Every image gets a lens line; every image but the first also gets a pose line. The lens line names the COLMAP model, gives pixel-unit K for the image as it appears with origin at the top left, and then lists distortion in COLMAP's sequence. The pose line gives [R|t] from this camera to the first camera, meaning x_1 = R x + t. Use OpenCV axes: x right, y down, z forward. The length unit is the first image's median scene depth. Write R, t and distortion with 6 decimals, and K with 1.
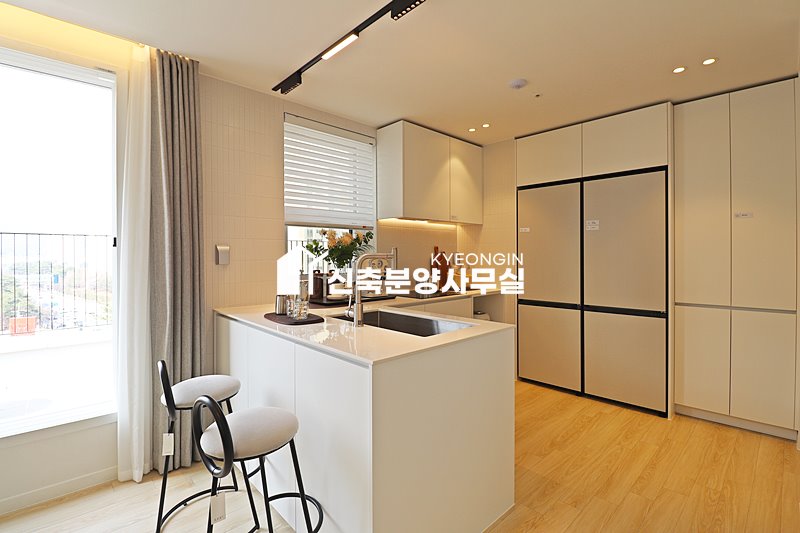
lens RADIAL K [[373.2, 0, 401.3], [0, 373.2, 261.2], [0, 0, 1]] dist [-0.014471, -0.000780]
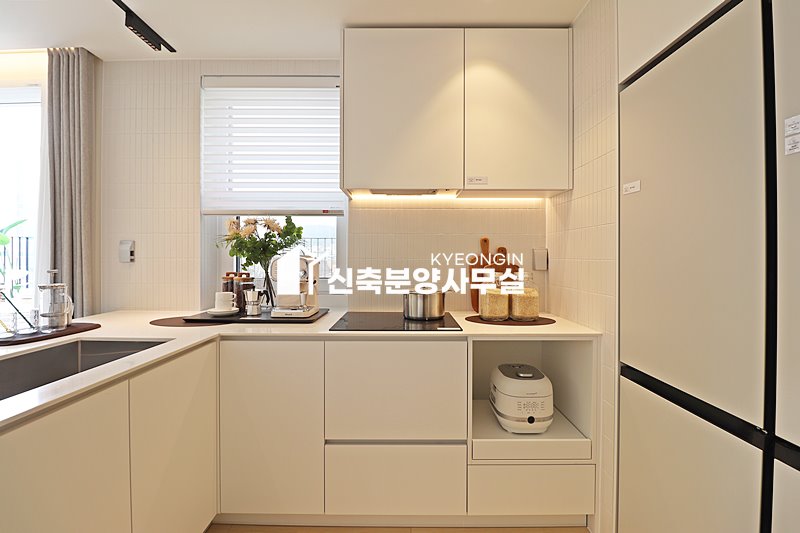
lens RADIAL K [[373.2, 0, 399.8], [0, 373.2, 262.8], [0, 0, 1]] dist [-0.014471, -0.000780]
pose [[0.716796, 0.013374, -0.697155, 0.451890], [-0.013557, 0.999894, 0.005242, -0.004379], [0.697152, 0.005694, 0.716901, 0.586239]]
